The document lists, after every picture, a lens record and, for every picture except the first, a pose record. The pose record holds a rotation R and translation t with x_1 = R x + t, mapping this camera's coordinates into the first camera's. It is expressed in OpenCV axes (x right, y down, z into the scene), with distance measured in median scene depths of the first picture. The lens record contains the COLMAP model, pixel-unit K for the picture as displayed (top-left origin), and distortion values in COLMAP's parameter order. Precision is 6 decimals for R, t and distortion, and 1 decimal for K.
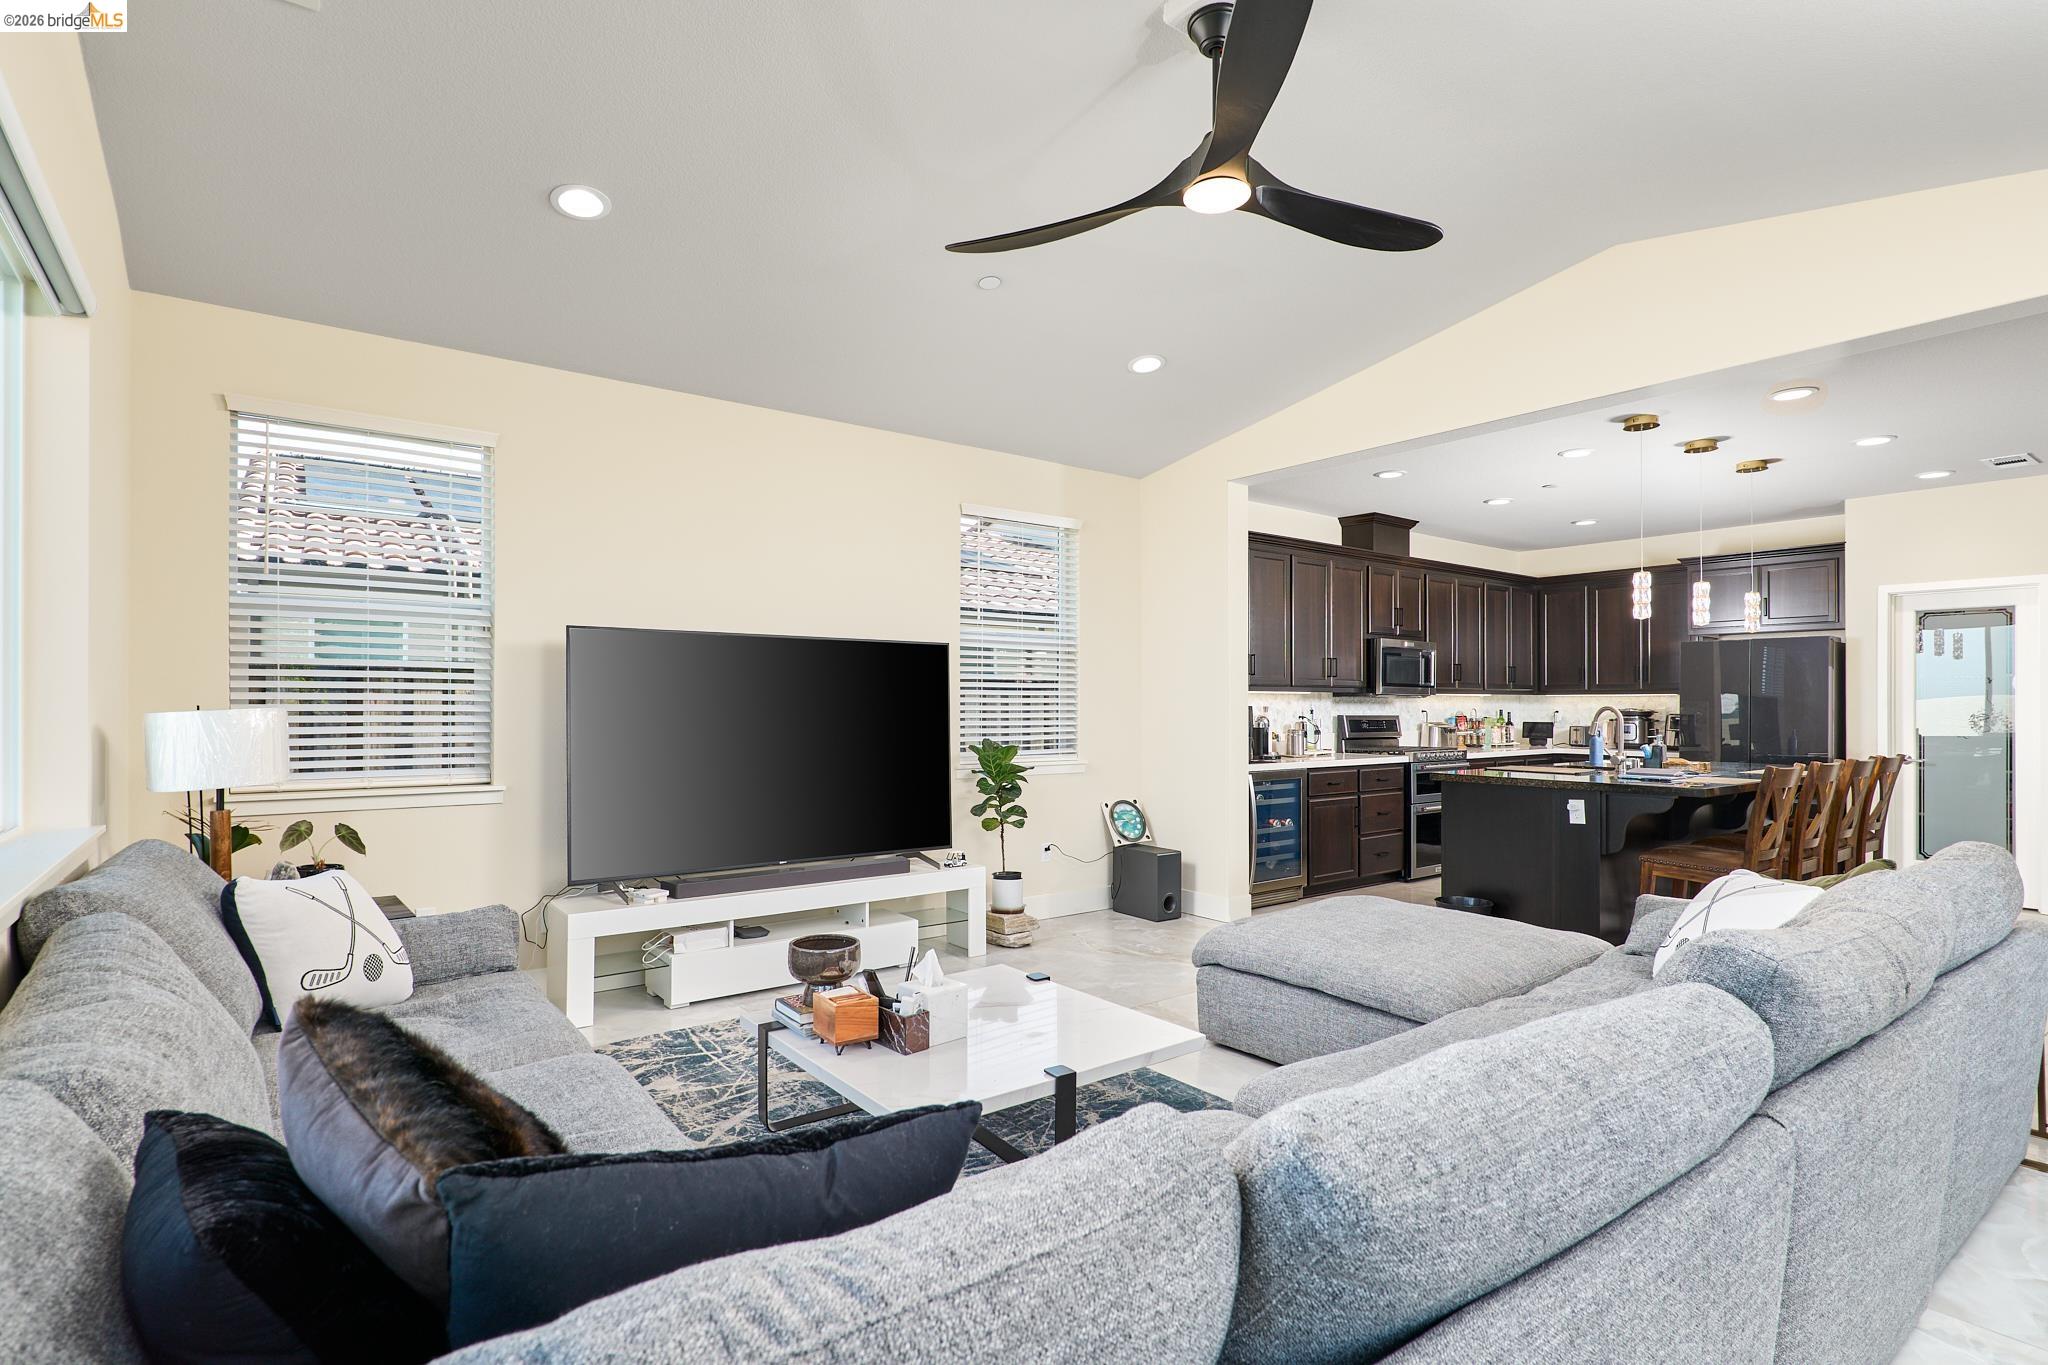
lens RADIAL K [[1024.7, 0, 1031.5], [0, 1024.7, 699.0], [0, 0, 1]] dist [-0.003073, -0.000192]
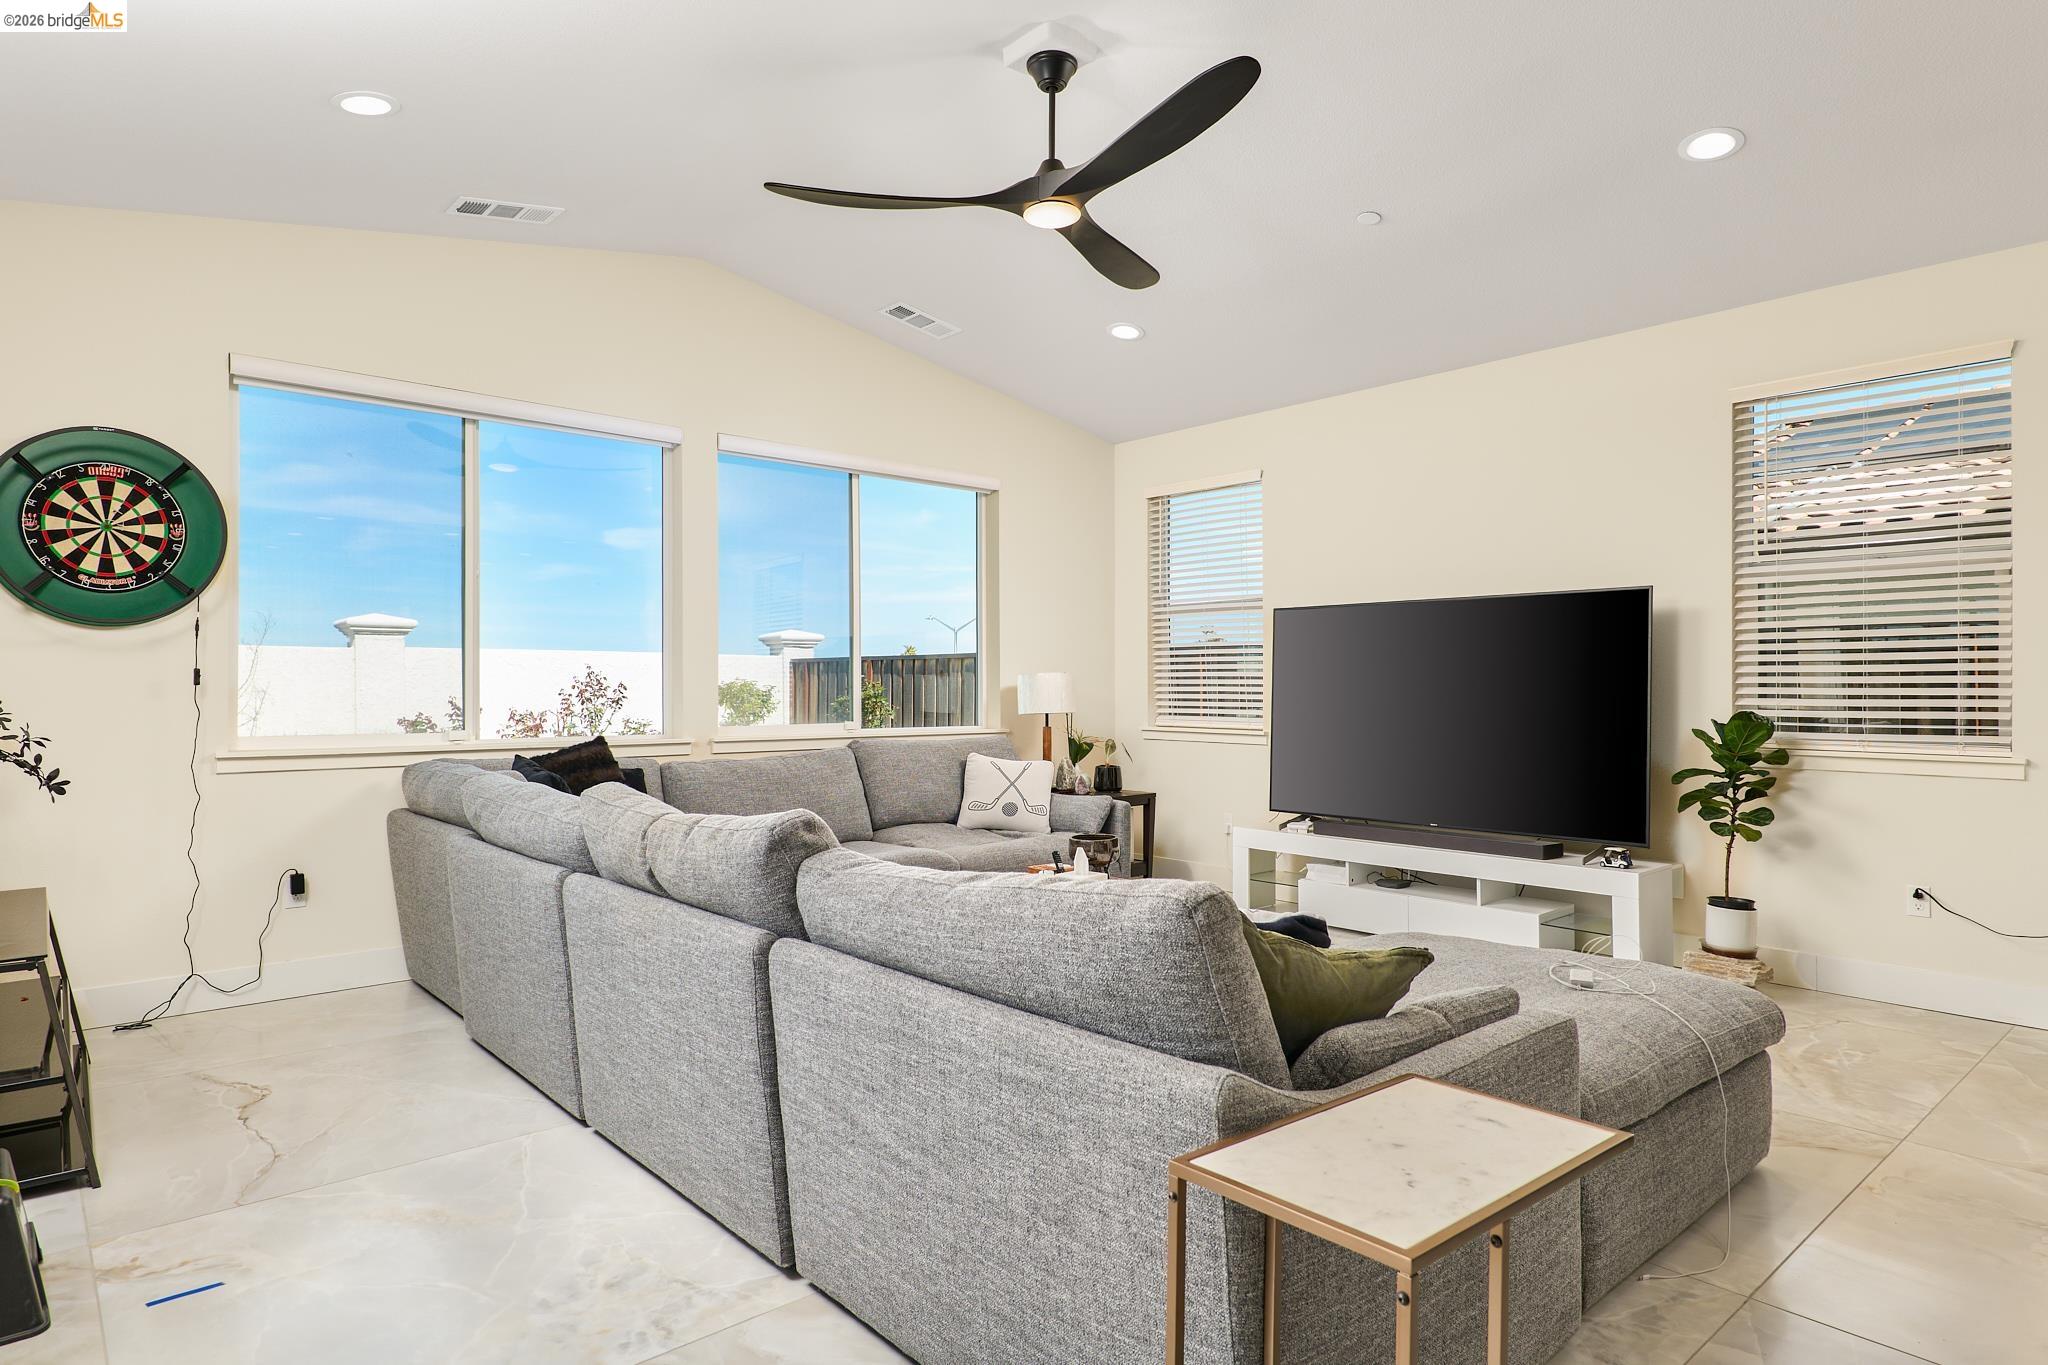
lens RADIAL K [[1164.8, 0, 1026.5], [0, 1164.8, 681.2], [0, 0, 1]] dist [0.002987, 0.000534]
pose [[0.069081, 0.001644, -0.997610, 1.044496], [0.004794, 0.999987, 0.001980, 0.017719], [0.997600, -0.004920, 0.069072, 0.618950]]
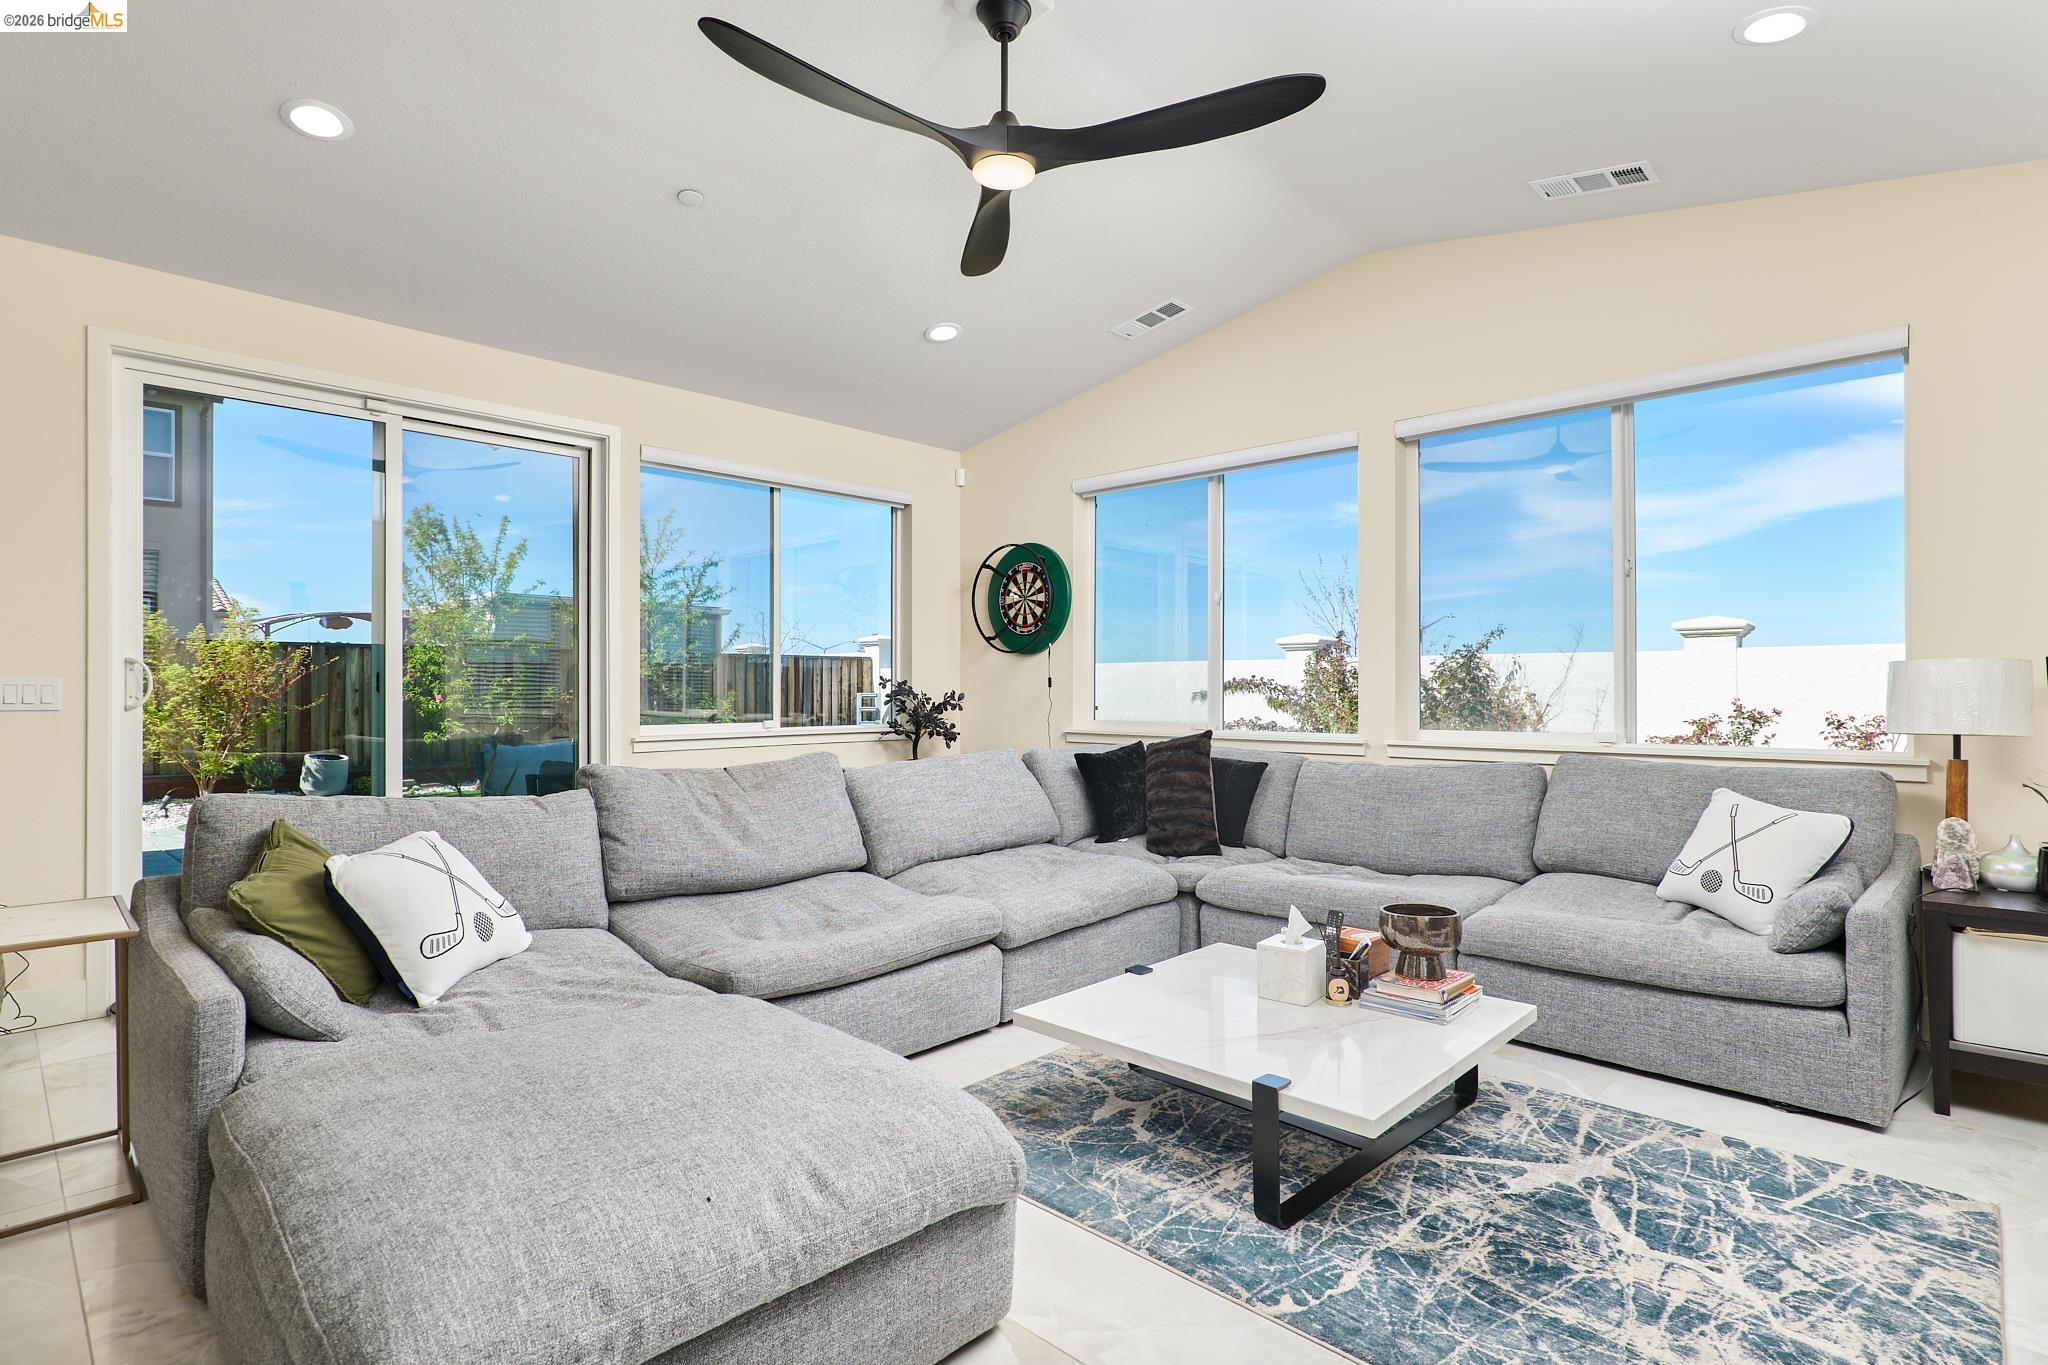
lens RADIAL K [[1012.3, 0, 1023.4], [0, 1012.3, 681.8], [0, 0, 1]] dist [0.002654, 0.002572]
pose [[-0.988806, 0.004370, -0.149142, 0.225378], [0.005880, 0.999936, -0.009684, 0.026863], [0.149090, -0.010452, -0.988768, 1.442016]]
